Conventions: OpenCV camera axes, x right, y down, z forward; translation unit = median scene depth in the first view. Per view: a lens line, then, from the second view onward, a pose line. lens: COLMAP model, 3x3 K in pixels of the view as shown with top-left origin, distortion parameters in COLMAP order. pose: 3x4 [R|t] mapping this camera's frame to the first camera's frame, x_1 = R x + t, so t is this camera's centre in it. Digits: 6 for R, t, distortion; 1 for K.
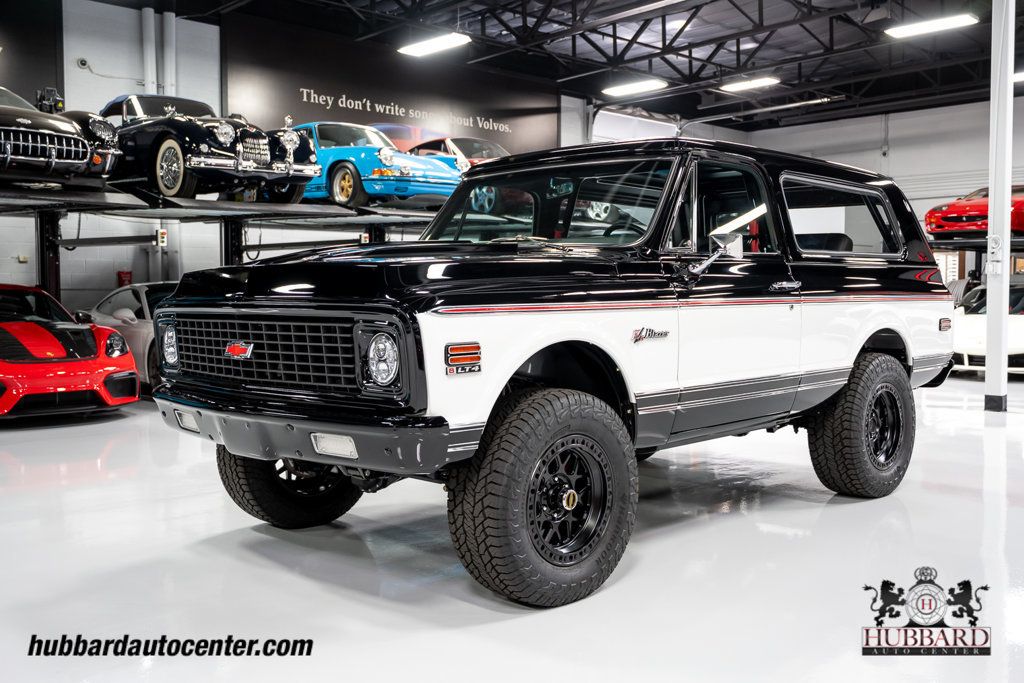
lens RADIAL K [[1018.1, 0, 512.0], [0, 1018.1, 341.5], [0, 0, 1]] dist [-0.013349, -0.018987]
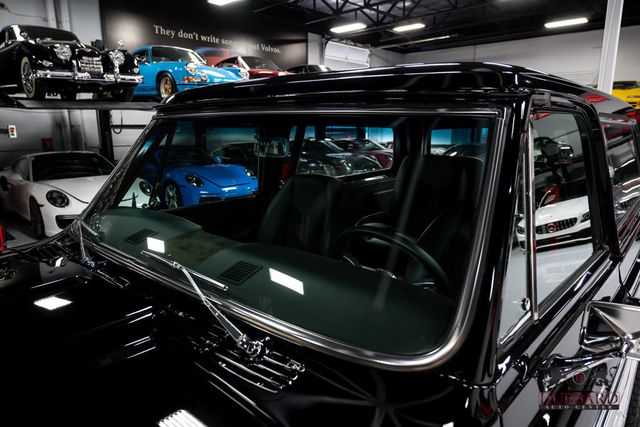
lens RADIAL K [[416.5, 0, 320.0], [0, 416.5, 213.5], [0, 0, 1]] dist [-0.010625, -0.002464]
pose [[0.997961, -0.015353, 0.061956, 0.022156], [0.004997, 0.986455, 0.163958, -0.049991], [-0.063634, -0.163314, 0.984520, 0.244015]]
